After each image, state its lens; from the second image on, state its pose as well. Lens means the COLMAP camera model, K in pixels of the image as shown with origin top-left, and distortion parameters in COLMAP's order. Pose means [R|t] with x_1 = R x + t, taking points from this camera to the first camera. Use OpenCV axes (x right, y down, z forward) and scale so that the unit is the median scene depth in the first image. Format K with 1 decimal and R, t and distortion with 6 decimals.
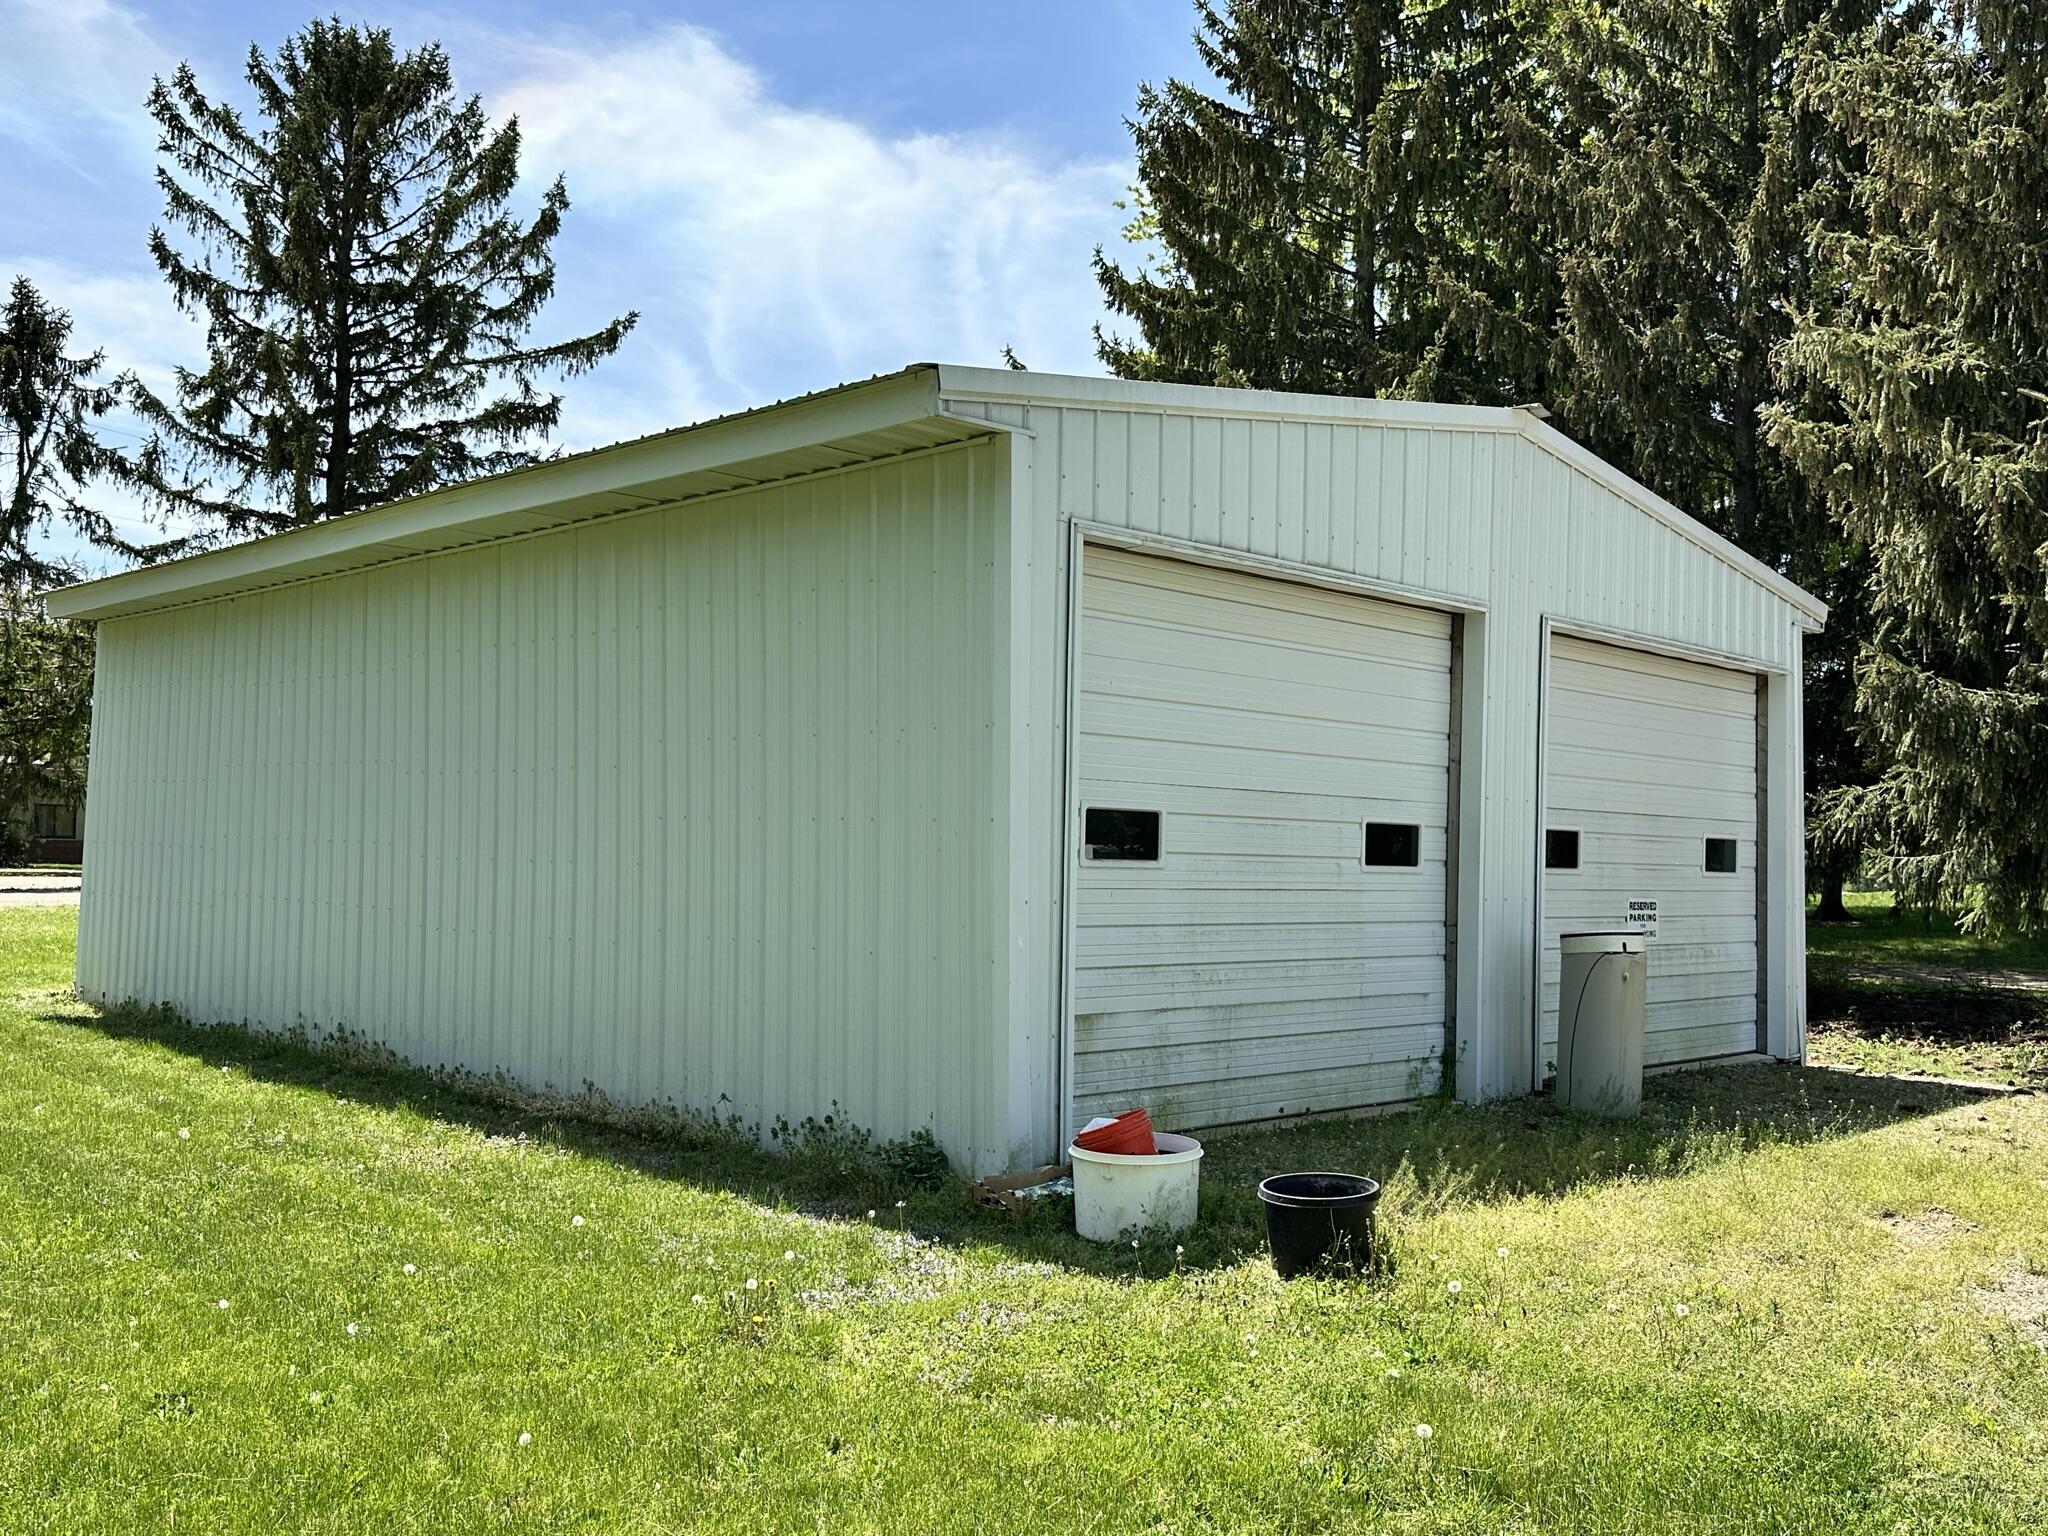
lens RADIAL K [[1702.1, 0, 1024.0], [0, 1702.1, 768.0], [0, 0, 1]] dist [0.059227, -0.005428]
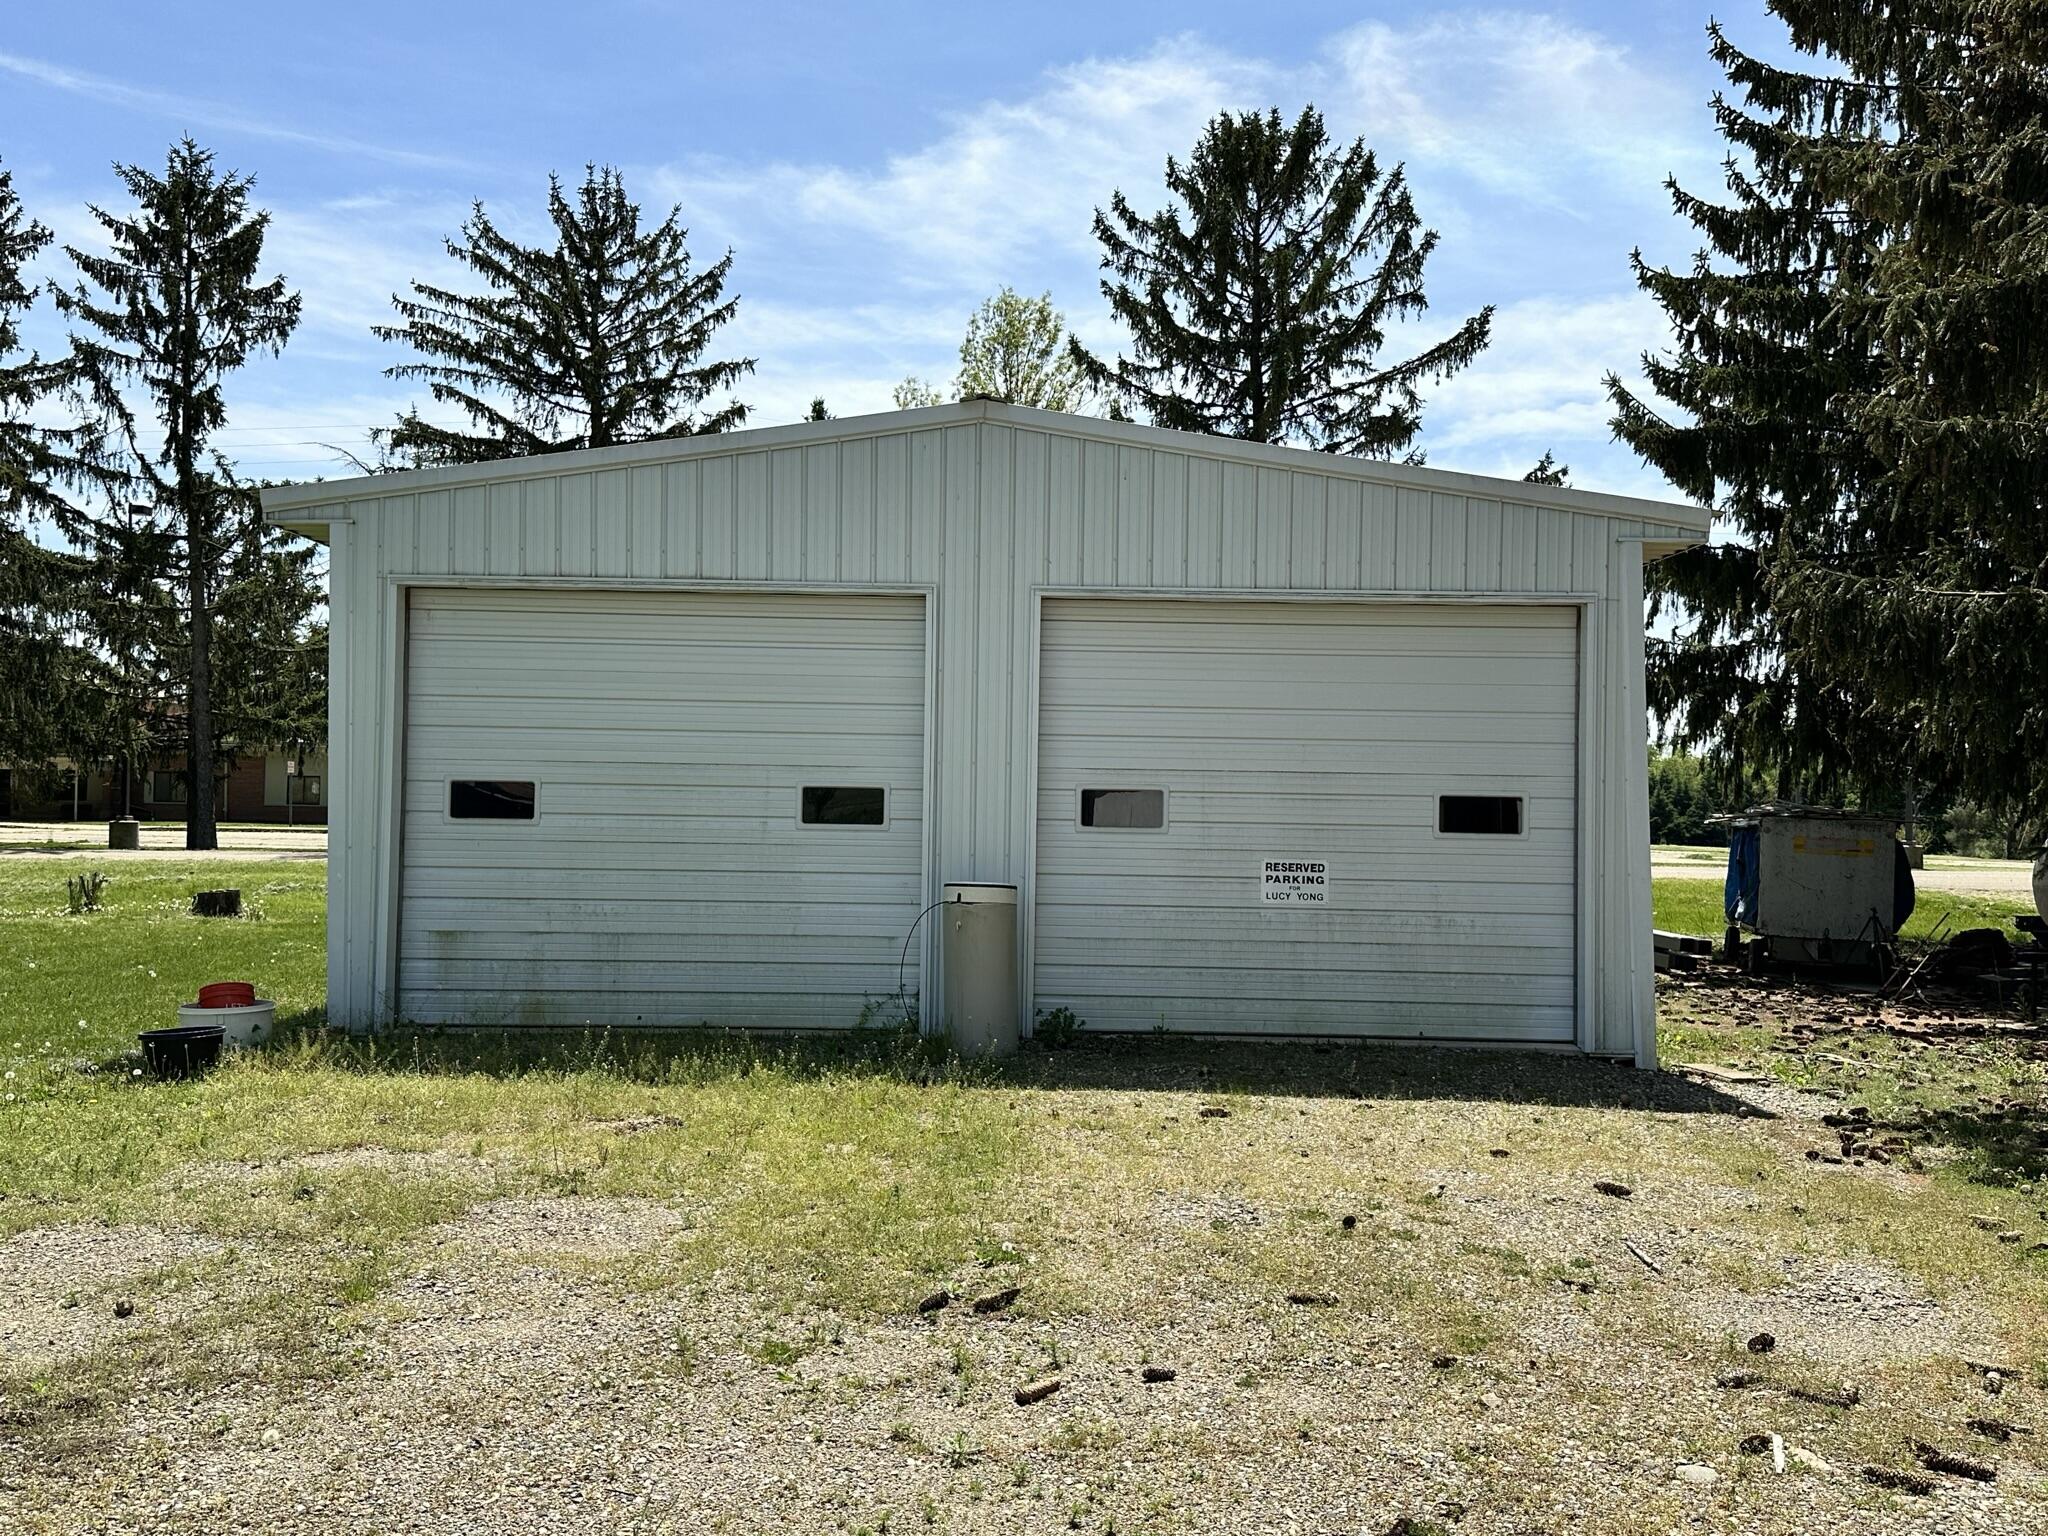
lens RADIAL K [[1702.1, 0, 1024.0], [0, 1702.1, 768.0], [0, 0, 1]] dist [0.059227, -0.005428]
pose [[0.743328, -0.031840, -0.668168, 0.696332], [0.034824, 0.999354, -0.008880, 0.022216], [0.668020, -0.016668, 0.743957, 0.150128]]
